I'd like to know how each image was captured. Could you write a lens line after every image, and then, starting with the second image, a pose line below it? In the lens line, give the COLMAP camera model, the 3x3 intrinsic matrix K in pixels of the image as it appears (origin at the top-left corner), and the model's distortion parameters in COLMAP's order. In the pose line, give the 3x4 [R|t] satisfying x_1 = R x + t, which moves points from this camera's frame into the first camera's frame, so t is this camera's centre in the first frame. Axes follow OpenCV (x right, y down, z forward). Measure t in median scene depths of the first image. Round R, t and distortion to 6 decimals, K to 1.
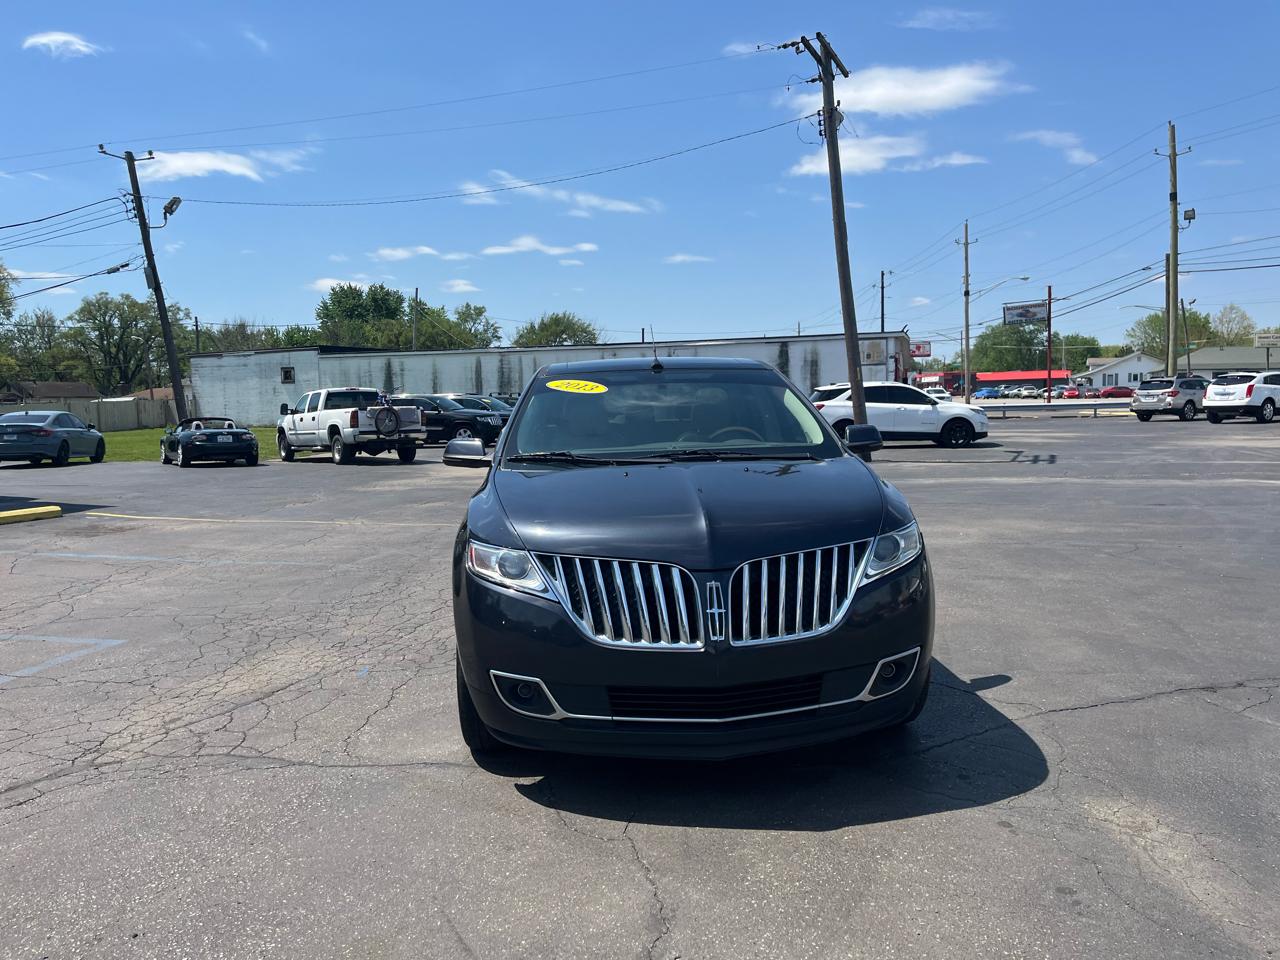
lens RADIAL K [[965.1, 0, 651.1], [0, 965.1, 473.8], [0, 0, 1]] dist [0.067580, -0.085332]
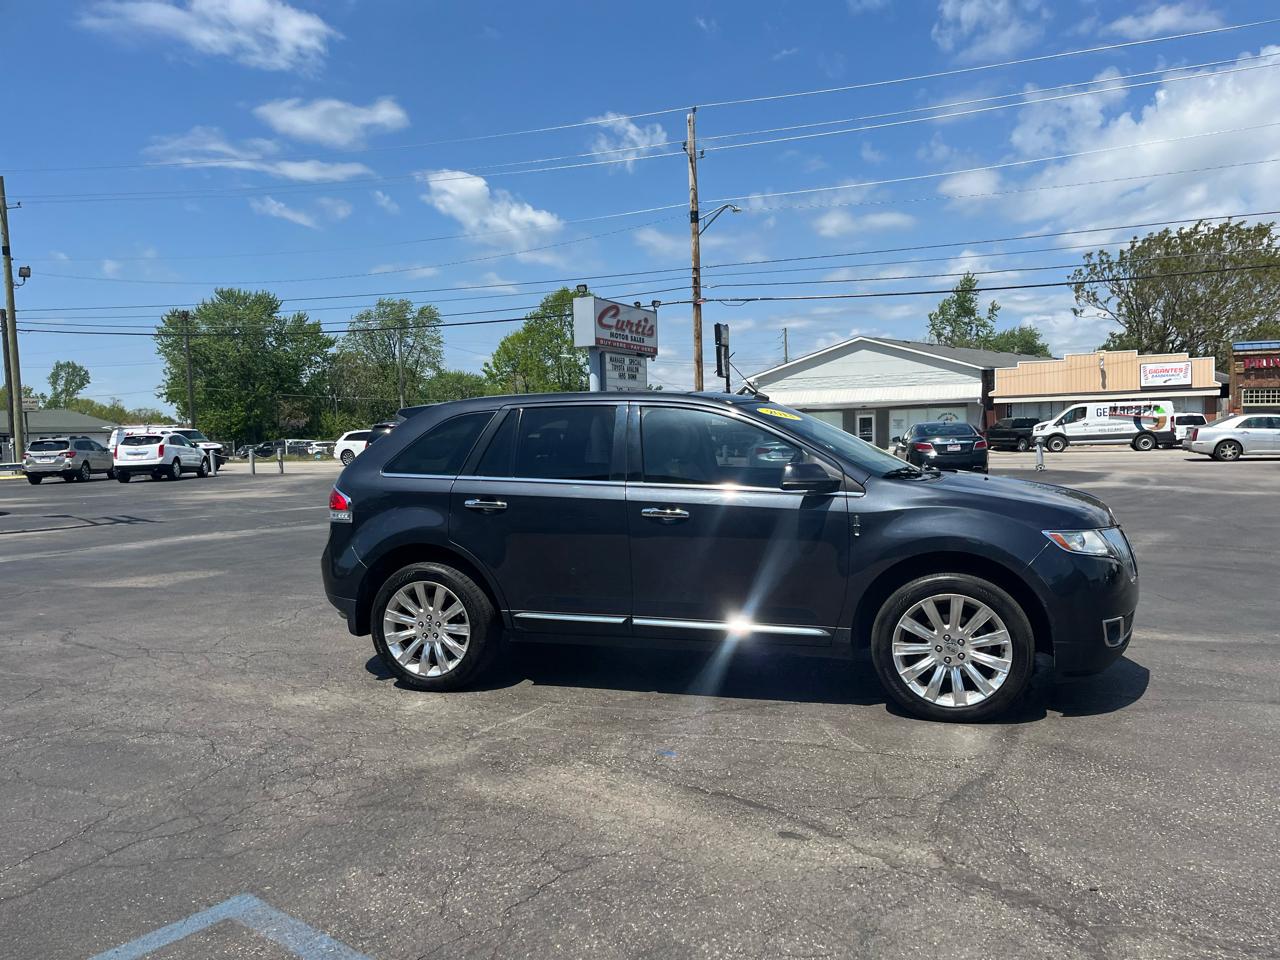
lens RADIAL K [[963.4, 0, 651.1], [0, 963.4, 497.0], [0, 0, 1]] dist [0.073082, -0.089626]
pose [[0.376695, -0.049839, 0.924996, -0.167660], [0.090133, 0.995785, 0.016948, -0.004451], [-0.921942, 0.076989, 0.379599, 0.109195]]
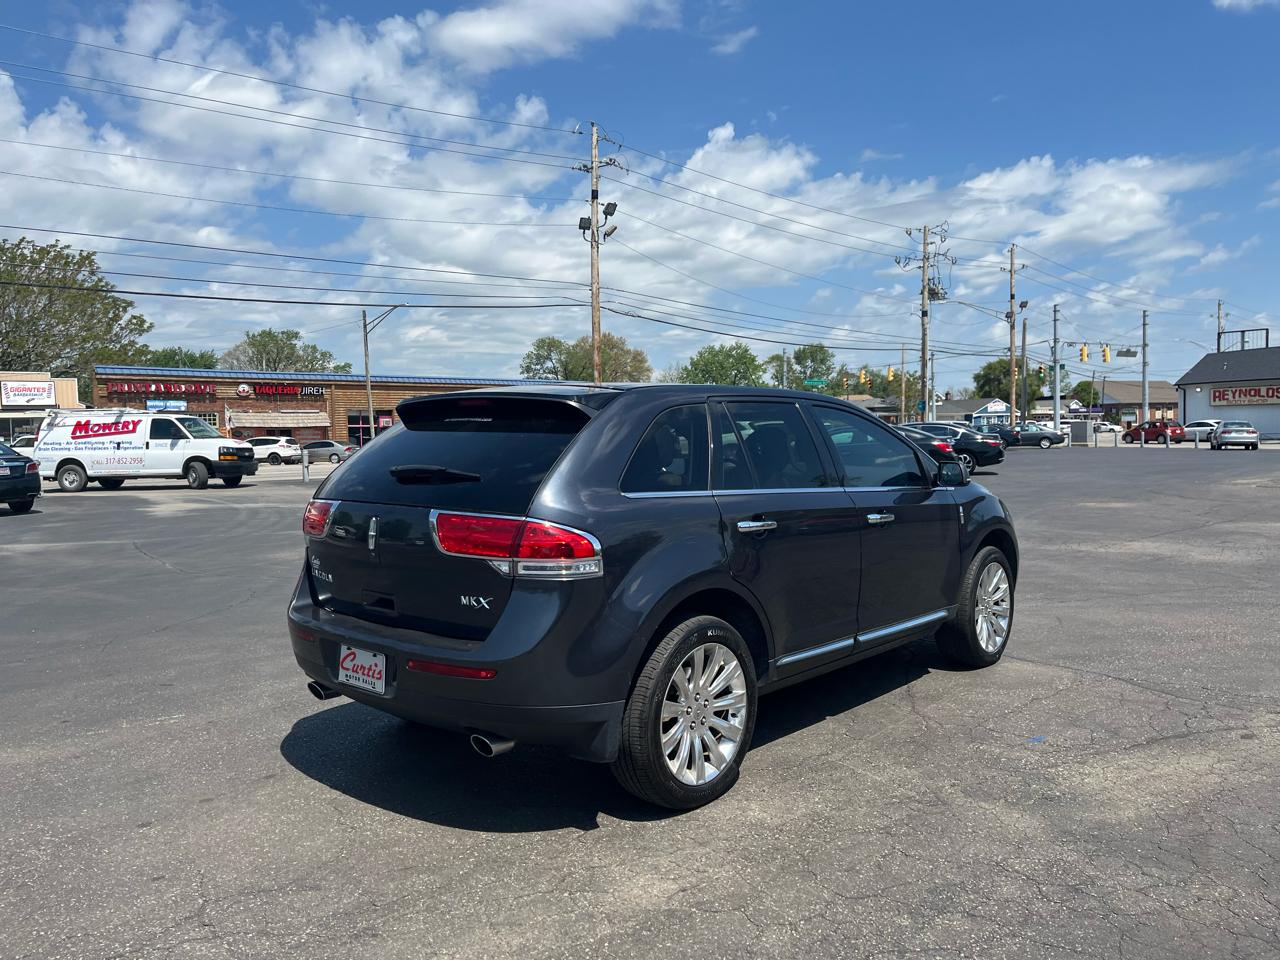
lens RADIAL K [[965.1, 0, 651.1], [0, 965.1, 473.8], [0, 0, 1]] dist [0.067580, -0.085332]
pose [[-0.690072, 0.000108, 0.723740, -0.109262], [0.088514, 0.992506, 0.084248, -0.021149], [-0.718307, 0.122198, -0.684910, 0.288665]]
